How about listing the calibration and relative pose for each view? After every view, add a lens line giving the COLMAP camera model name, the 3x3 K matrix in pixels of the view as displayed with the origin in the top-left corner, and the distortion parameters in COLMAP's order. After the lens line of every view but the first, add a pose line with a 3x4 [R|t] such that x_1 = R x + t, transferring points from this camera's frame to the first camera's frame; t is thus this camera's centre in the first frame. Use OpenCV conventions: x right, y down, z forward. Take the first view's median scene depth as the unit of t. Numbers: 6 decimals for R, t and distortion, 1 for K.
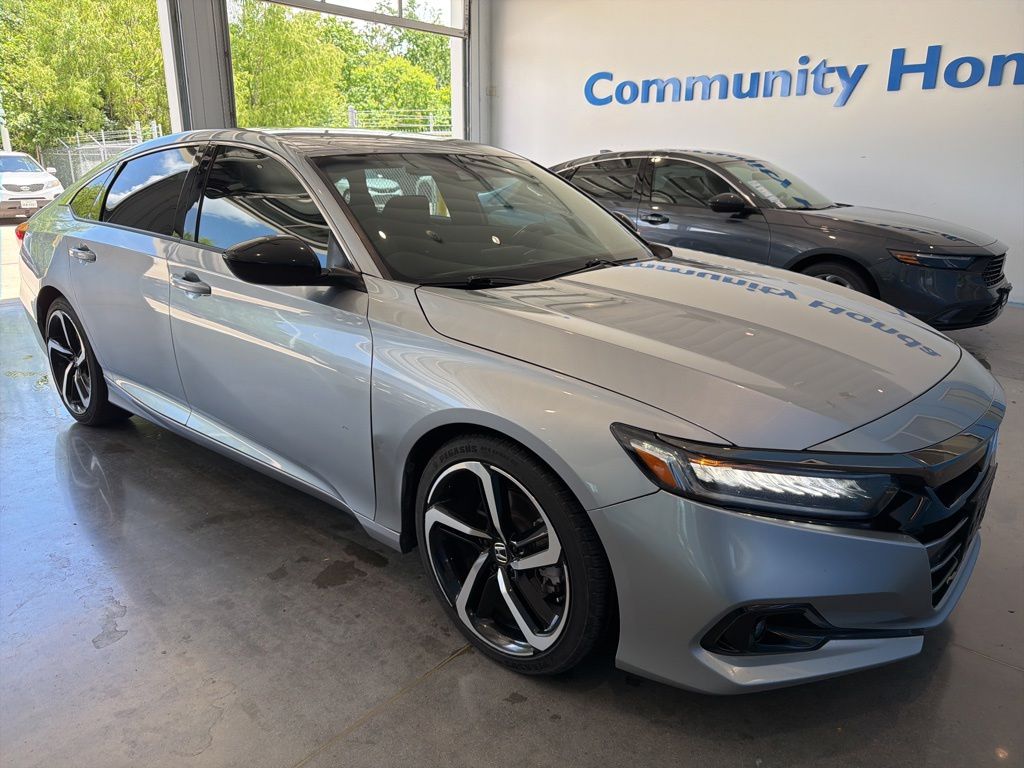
lens RADIAL K [[766.2, 0, 512.0], [0, 766.2, 384.0], [0, 0, 1]] dist [0.045142, -0.049765]
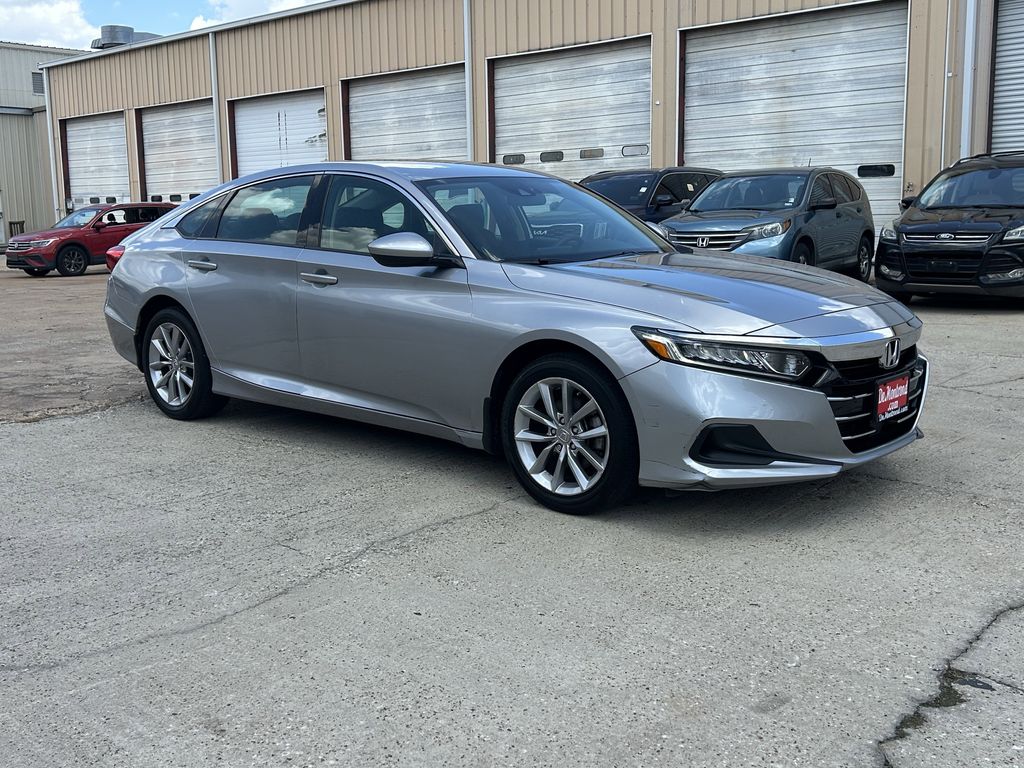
lens RADIAL K [[1047.9, 0, 512.0], [0, 1047.9, 384.0], [0, 0, 1]] dist [0.121439, -0.277437]
pose [[0.999963, -0.008133, -0.002785, -0.100659], [0.007744, 0.992853, -0.119090, 0.356238], [0.003733, 0.119064, 0.992880, -1.008575]]
